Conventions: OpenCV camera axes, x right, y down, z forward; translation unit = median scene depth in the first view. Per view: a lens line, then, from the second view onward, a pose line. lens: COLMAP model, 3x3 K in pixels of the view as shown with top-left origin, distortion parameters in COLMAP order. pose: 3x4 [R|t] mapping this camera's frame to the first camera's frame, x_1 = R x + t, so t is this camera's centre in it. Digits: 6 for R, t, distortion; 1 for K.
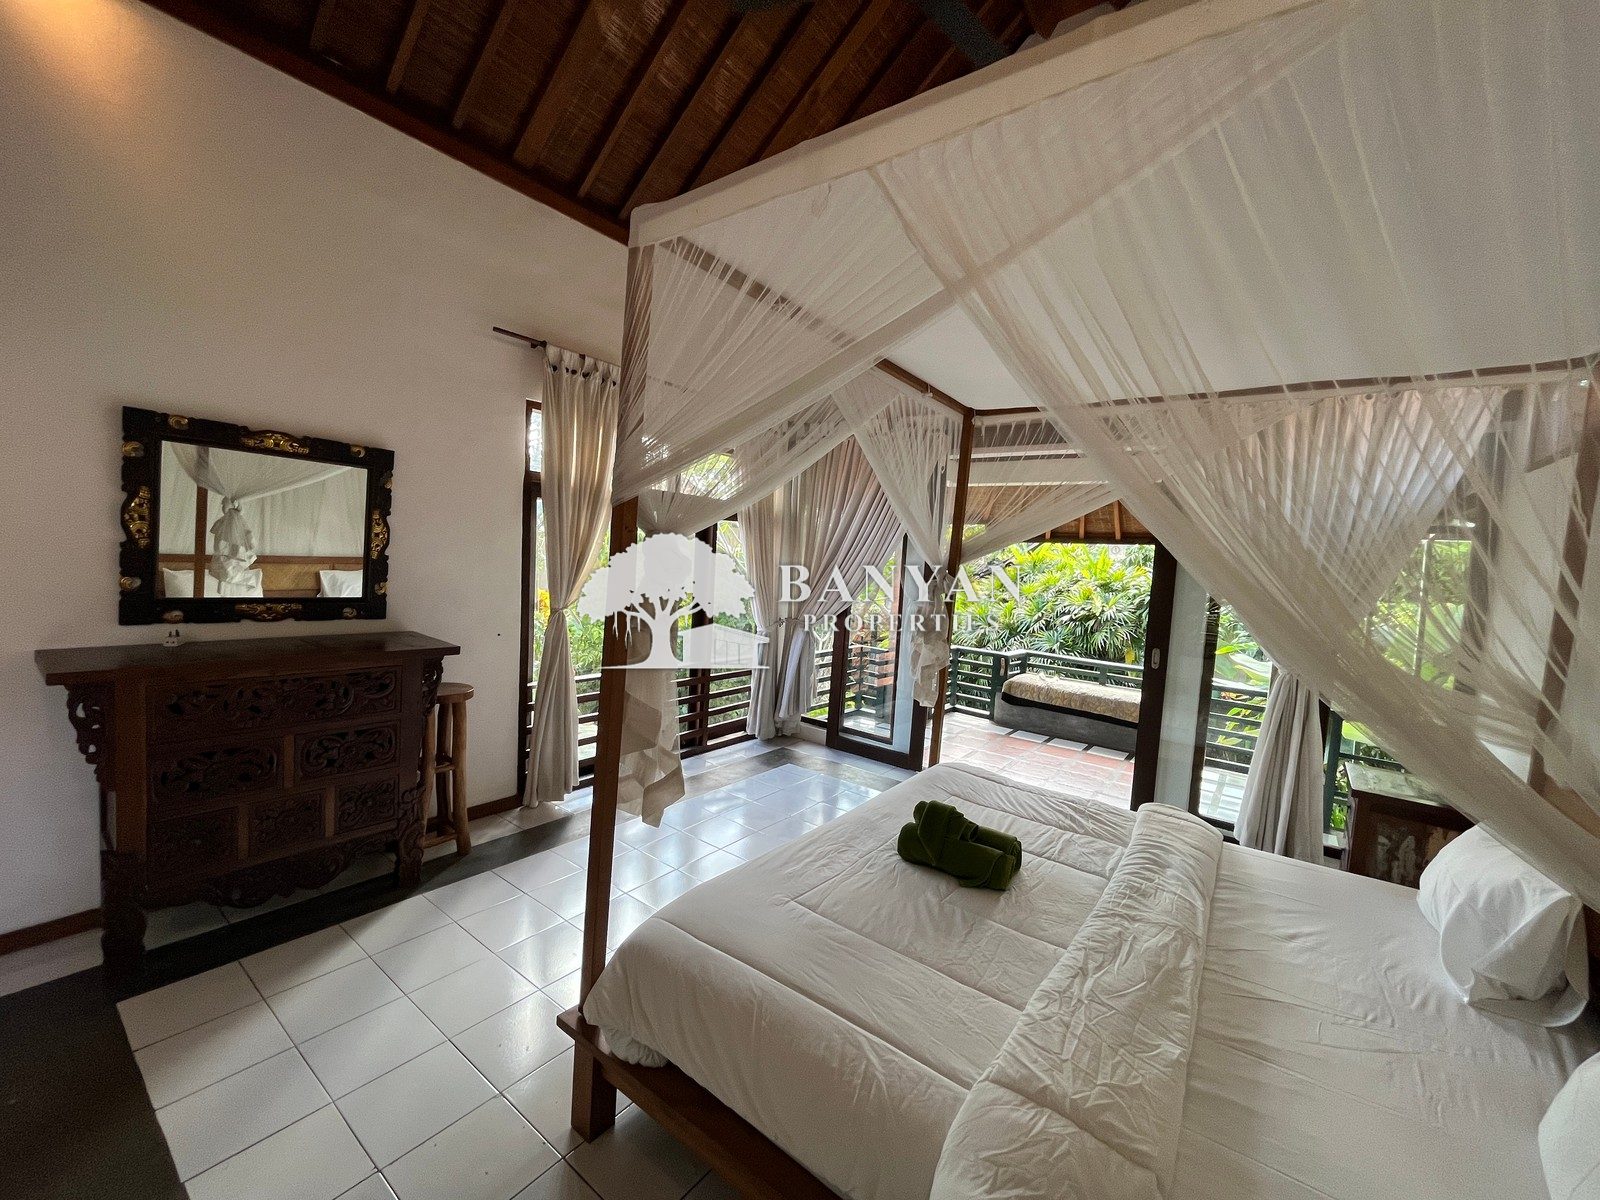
lens RADIAL K [[647.3, 0, 800.0], [0, 647.3, 600.0], [0, 0, 1]] dist [-0.010692, -0.000015]
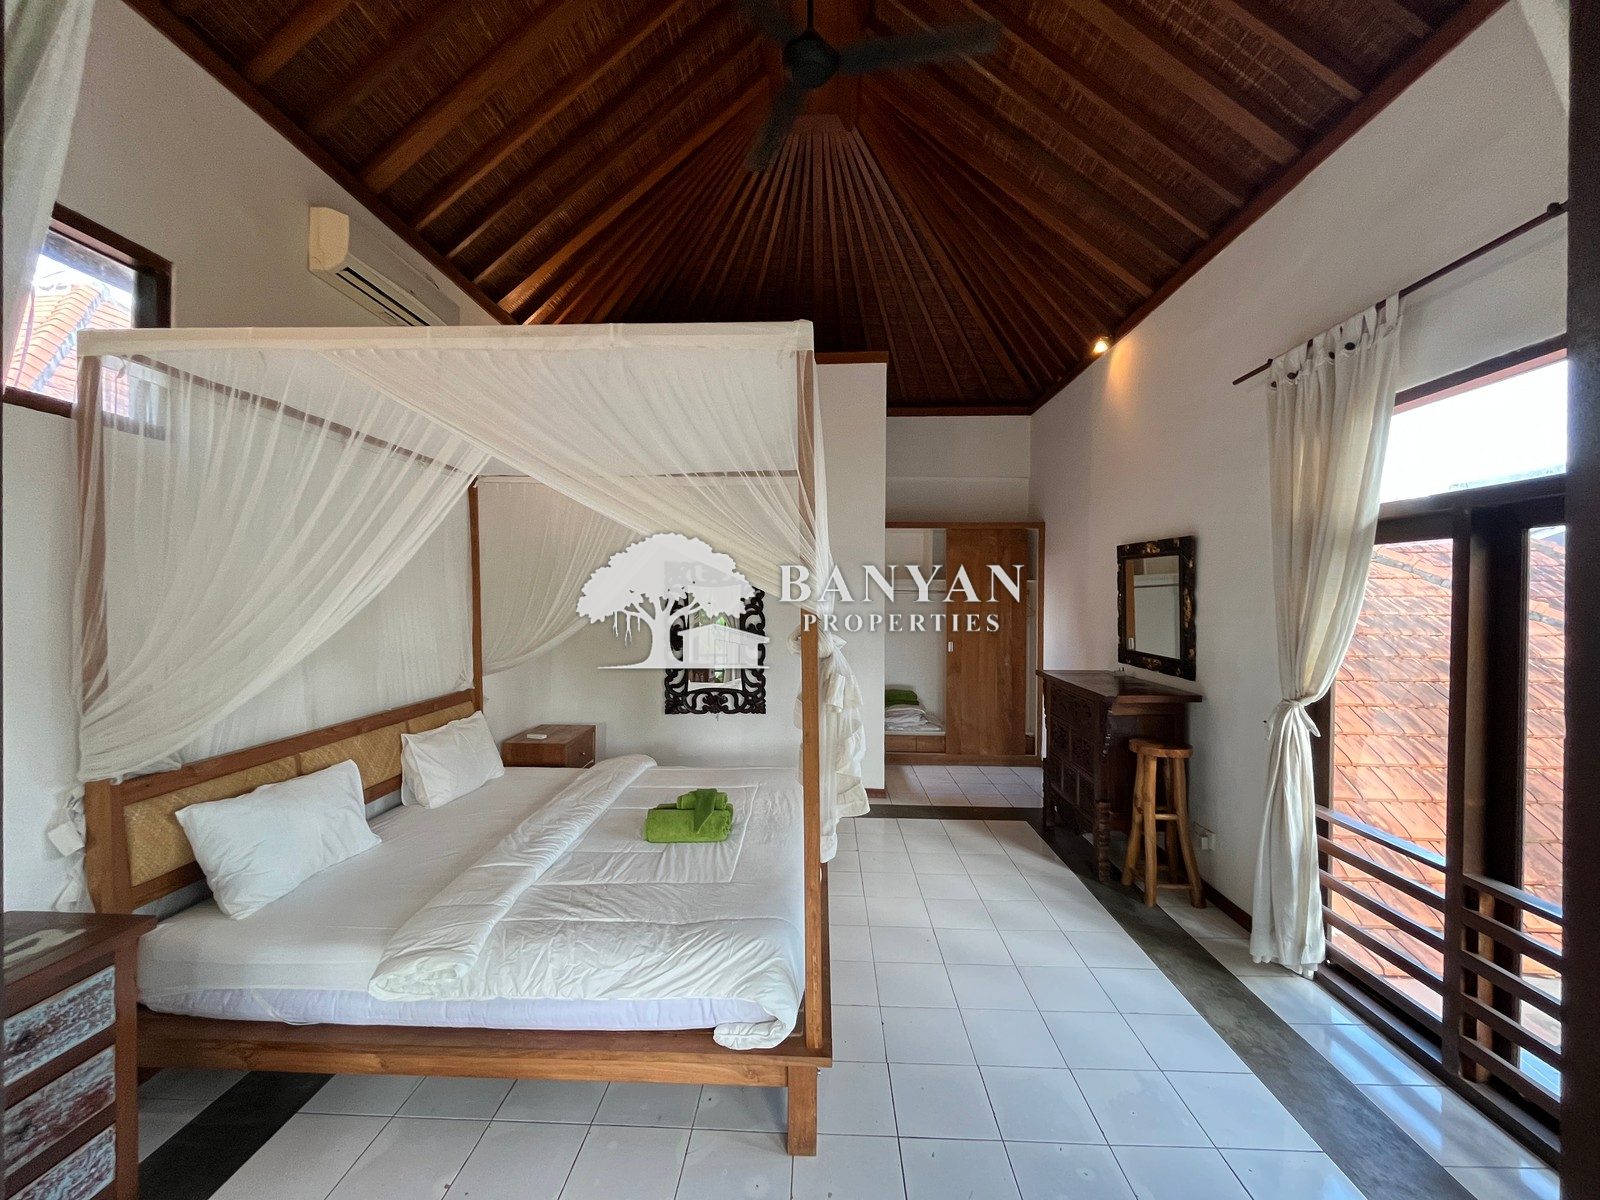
lens RADIAL K [[647.3, 0, 800.0], [0, 647.3, 600.0], [0, 0, 1]] dist [-0.010692, -0.000015]
pose [[-0.814595, -0.059701, -0.576949, 0.616584], [-0.094147, 0.995108, 0.029956, -0.085256], [0.572338, 0.078720, -0.816230, 1.575774]]
